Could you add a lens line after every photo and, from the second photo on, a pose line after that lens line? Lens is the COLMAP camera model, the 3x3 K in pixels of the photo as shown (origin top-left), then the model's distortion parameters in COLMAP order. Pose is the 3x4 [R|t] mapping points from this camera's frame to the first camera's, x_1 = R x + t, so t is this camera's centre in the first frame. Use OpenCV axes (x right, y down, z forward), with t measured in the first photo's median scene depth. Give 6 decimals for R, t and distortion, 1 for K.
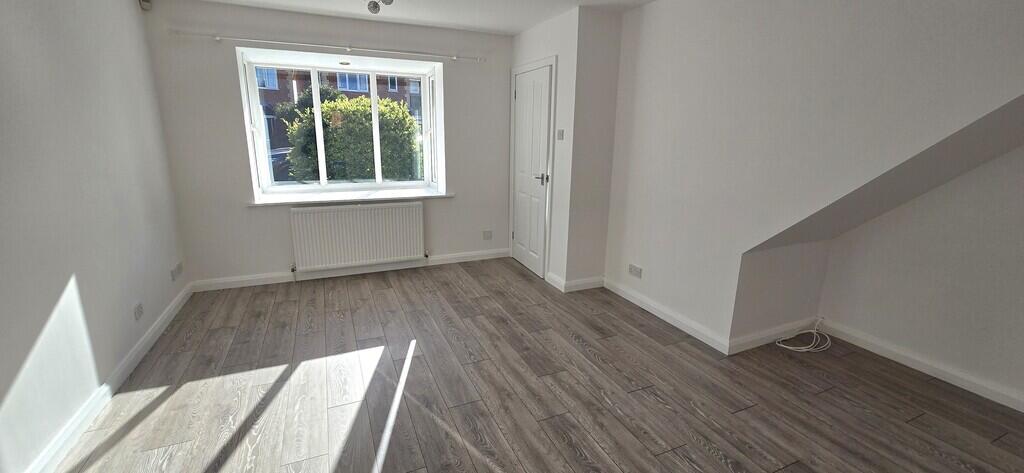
lens RADIAL K [[417.2, 0, 509.4], [0, 417.2, 234.8], [0, 0, 1]] dist [-0.002246, -0.000491]
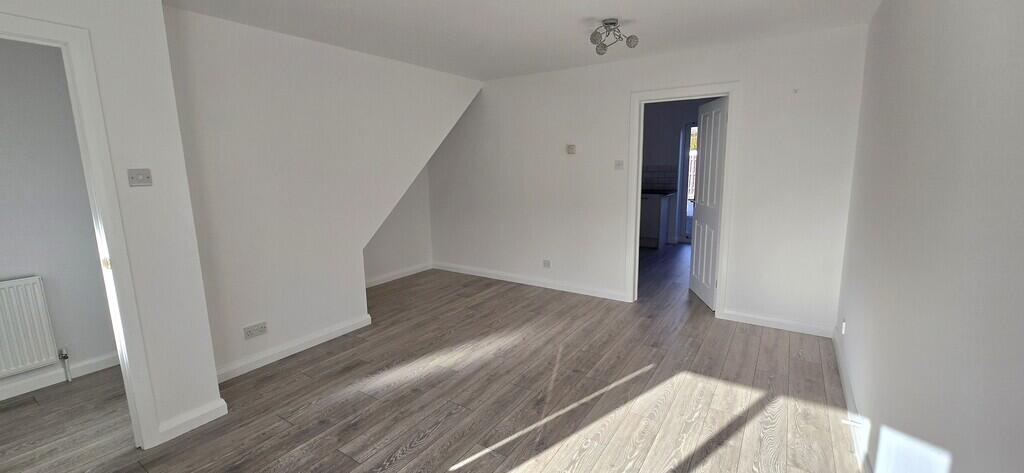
lens RADIAL K [[417.2, 0, 510.1], [0, 417.2, 233.4], [0, 0, 1]] dist [-0.002246, -0.000491]
pose [[-0.529229, -0.152123, 0.834731, -0.885066], [0.212965, 0.928488, 0.304231, -0.332827], [-0.821318, 0.338777, -0.458986, 1.224953]]
